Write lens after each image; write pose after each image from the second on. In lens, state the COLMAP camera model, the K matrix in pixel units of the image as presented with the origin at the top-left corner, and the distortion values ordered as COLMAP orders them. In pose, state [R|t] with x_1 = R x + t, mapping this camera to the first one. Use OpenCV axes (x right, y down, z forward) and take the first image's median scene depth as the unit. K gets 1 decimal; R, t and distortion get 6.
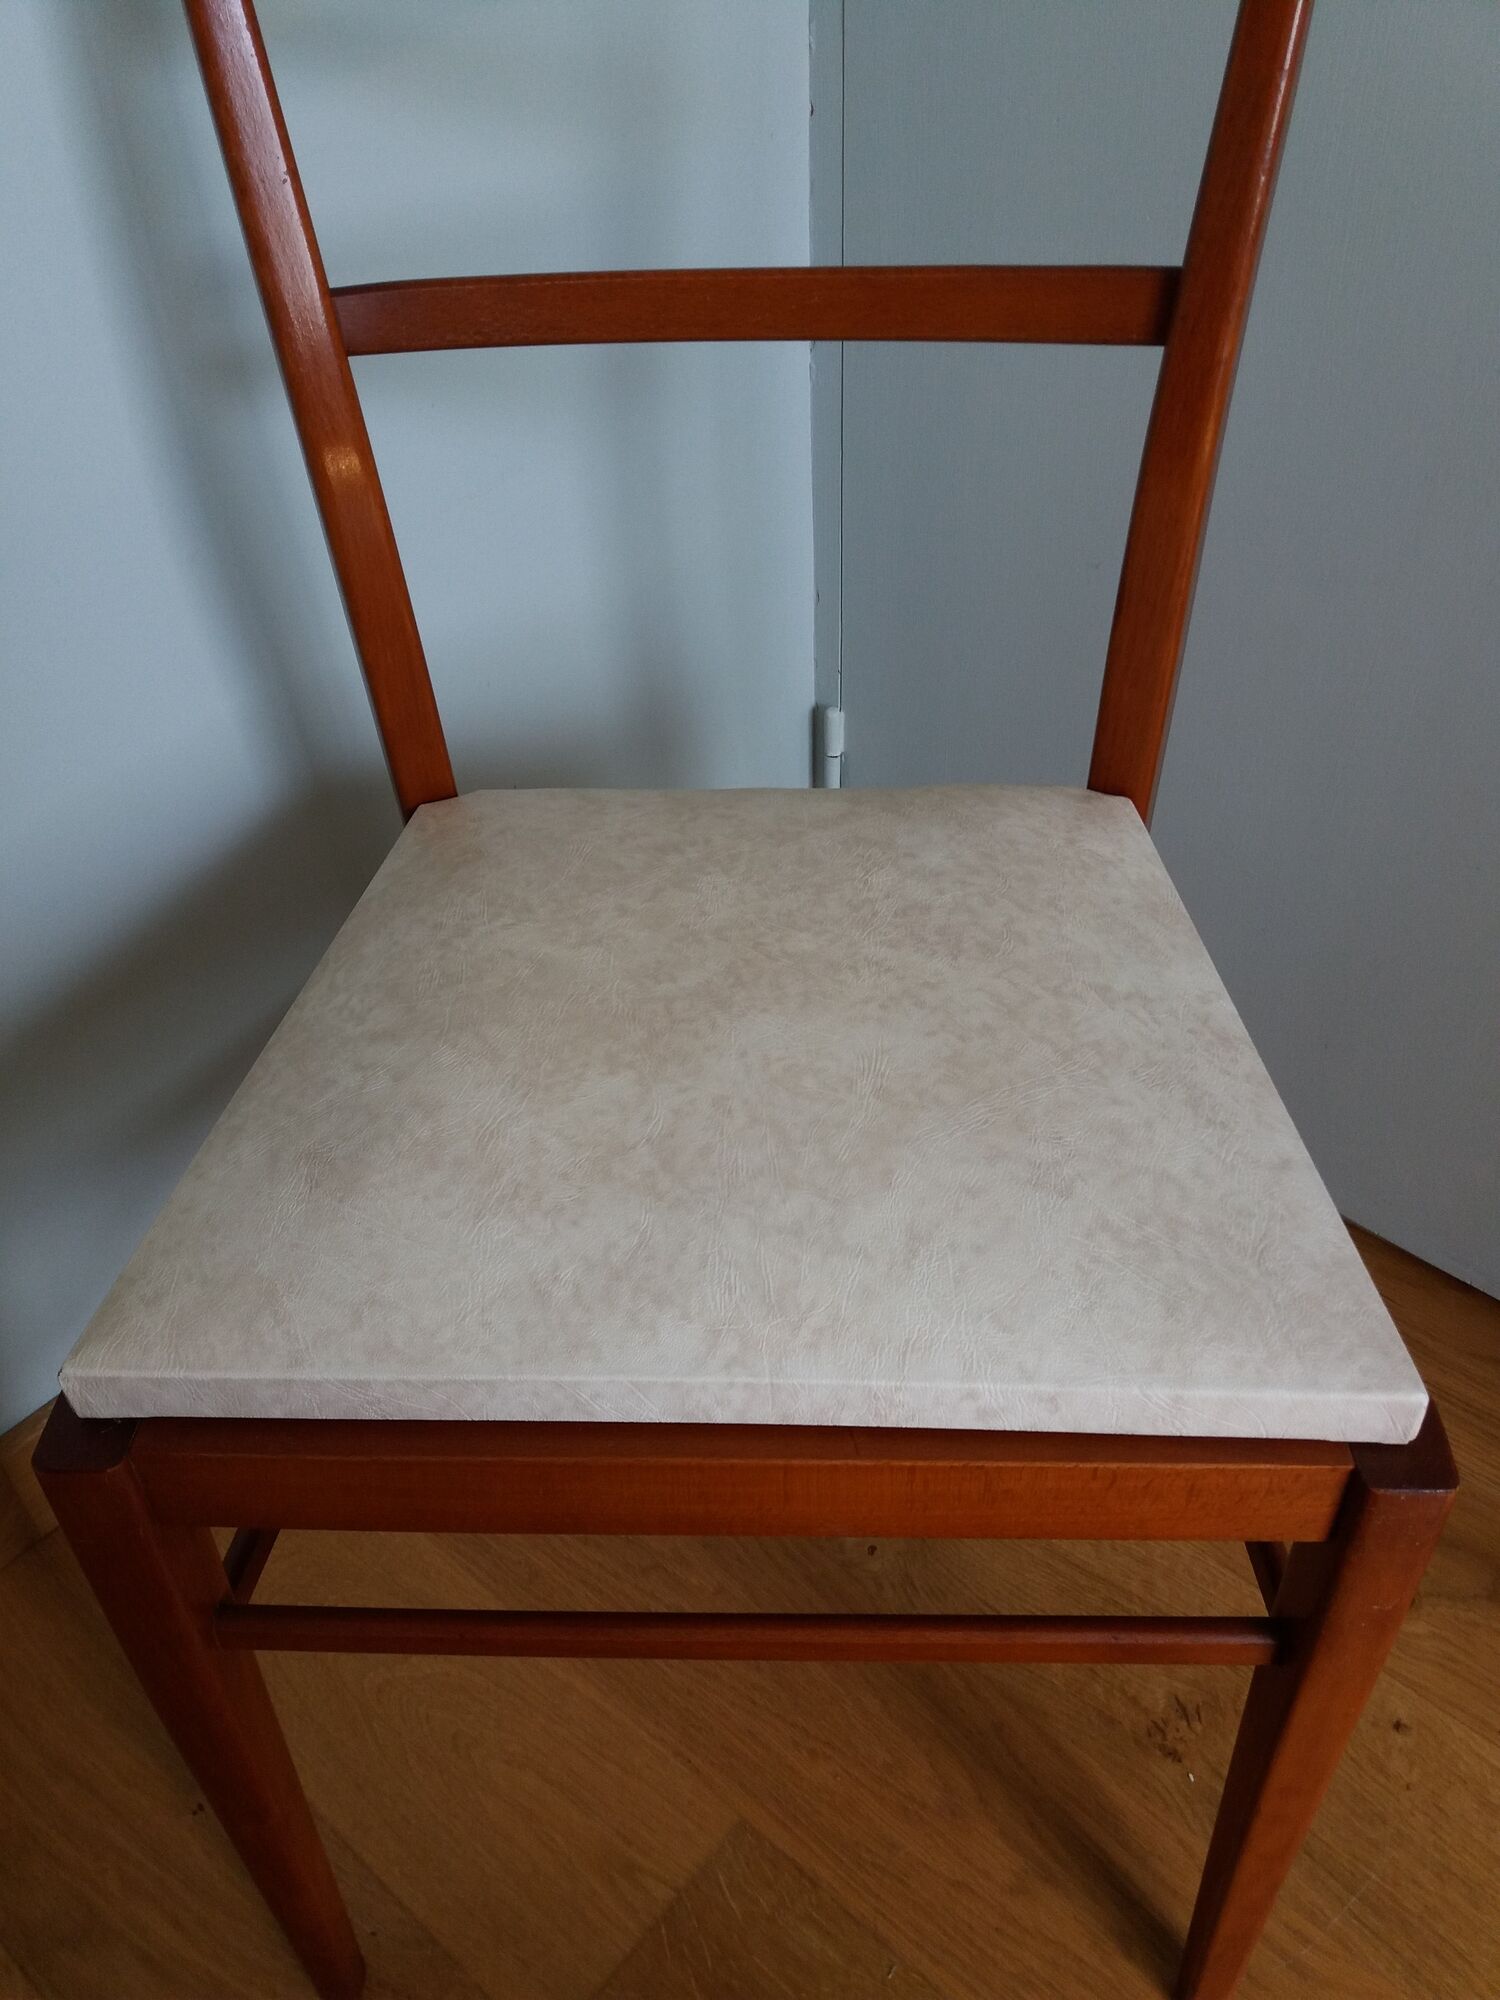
lens RADIAL K [[1612.7, 0, 750.0], [0, 1612.7, 1000.0], [0, 0, 1]] dist [0.223471, -0.610921]
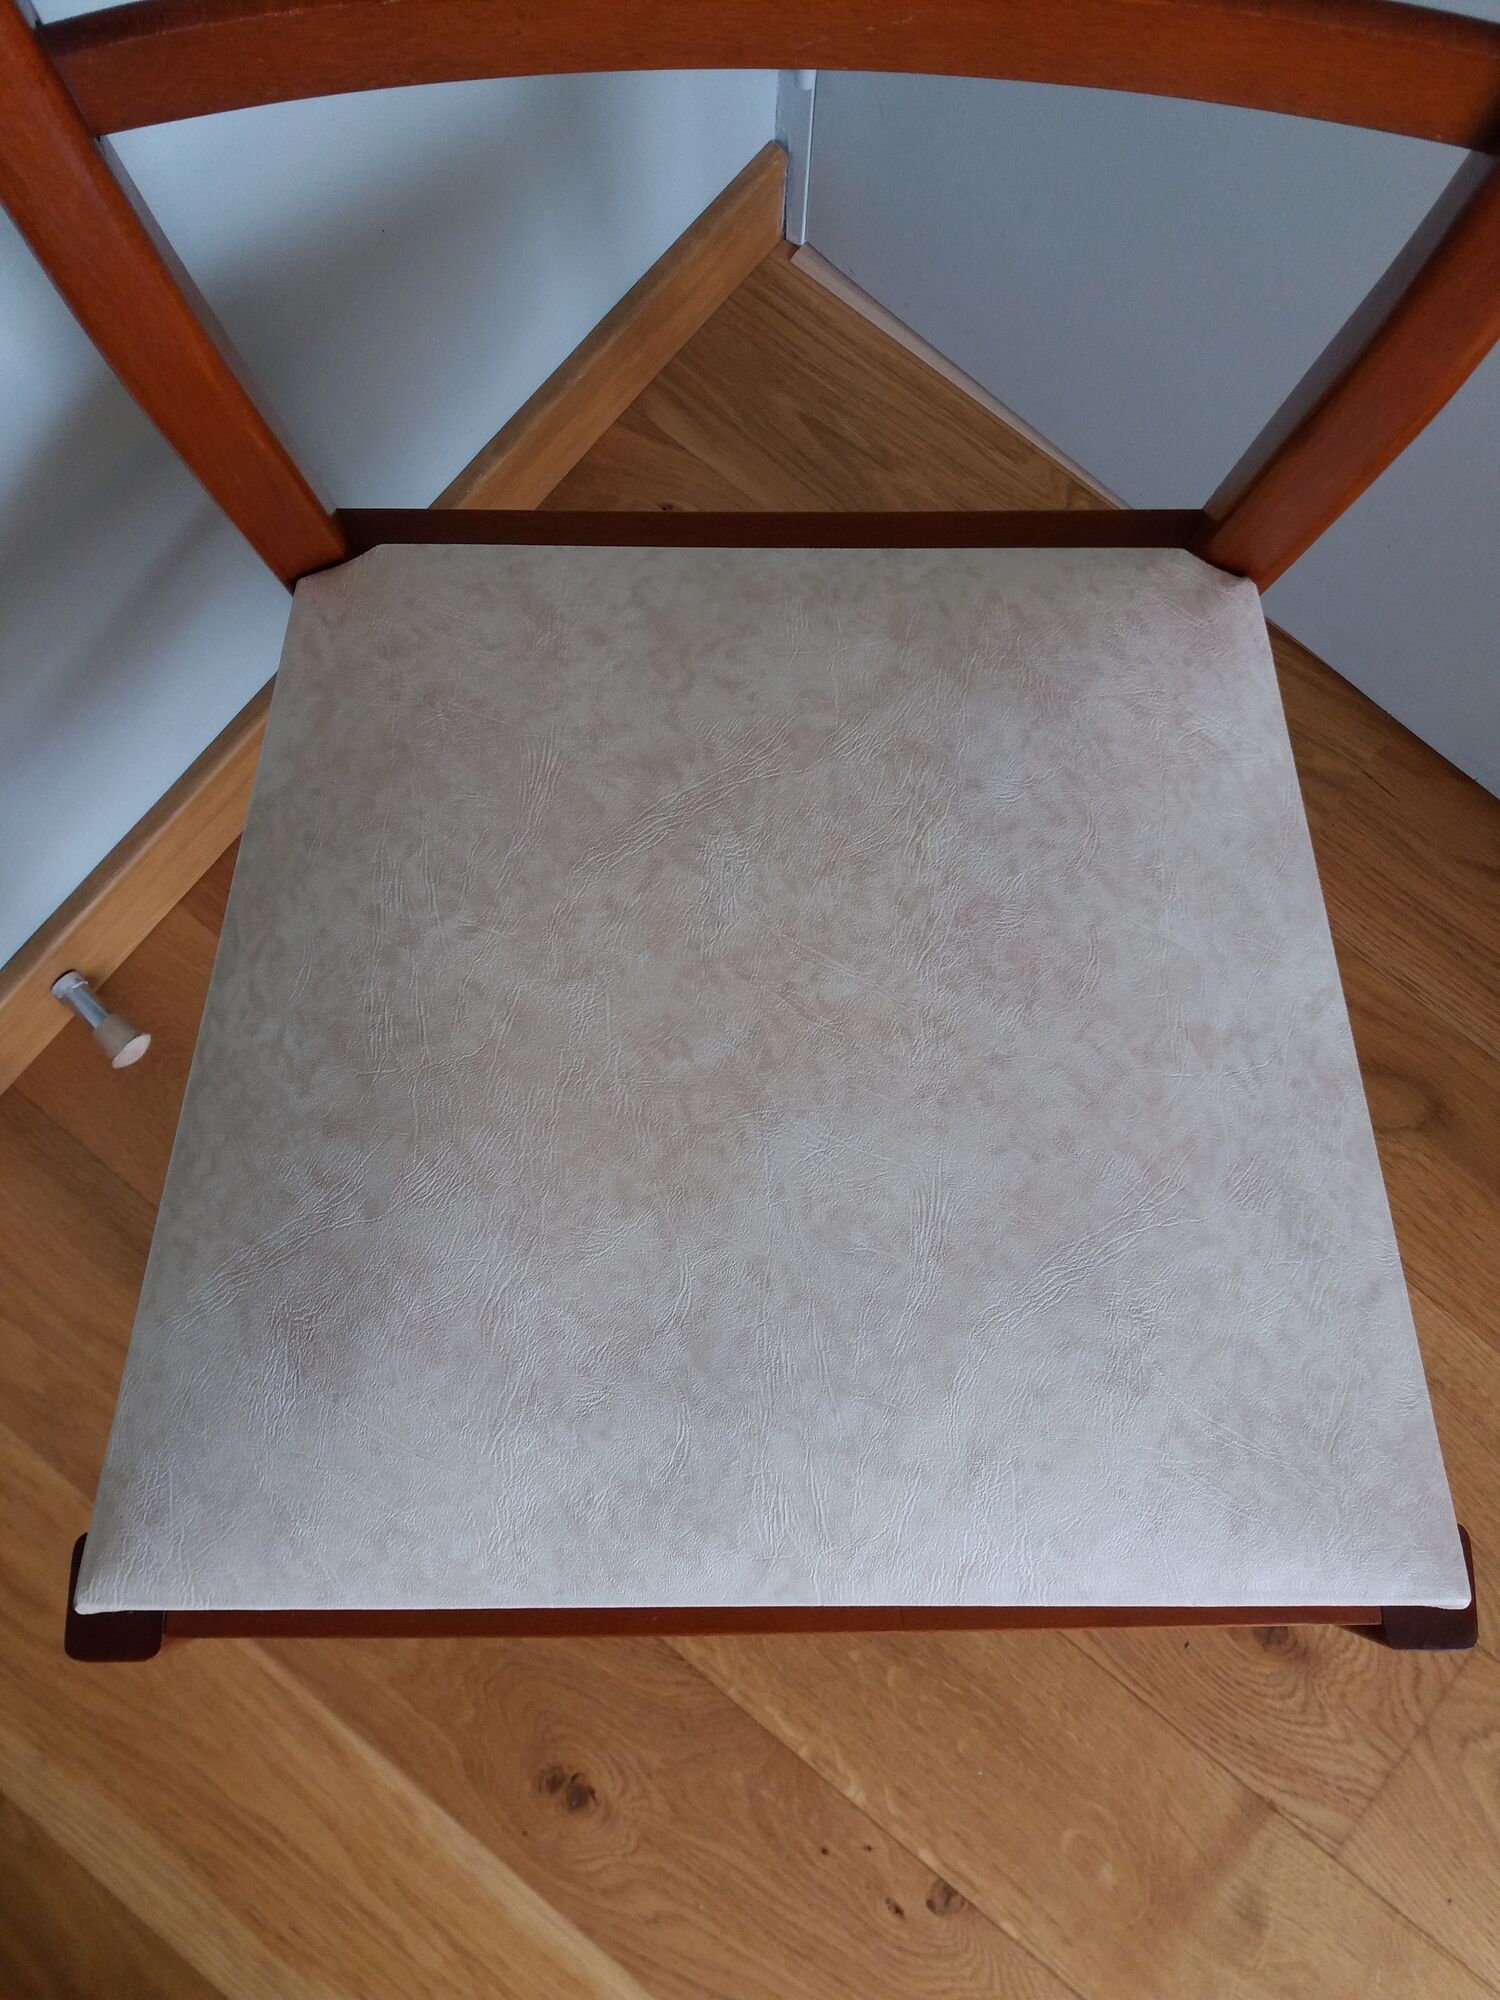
lens RADIAL K [[1612.7, 0, 750.0], [0, 1612.7, 1000.0], [0, 0, 1]] dist [0.223471, -0.610921]
pose [[0.997810, -0.030783, 0.058548, -0.064805], [-0.011427, 0.791587, 0.610950, -0.550589], [-0.065153, -0.610281, 0.789501, 0.378236]]
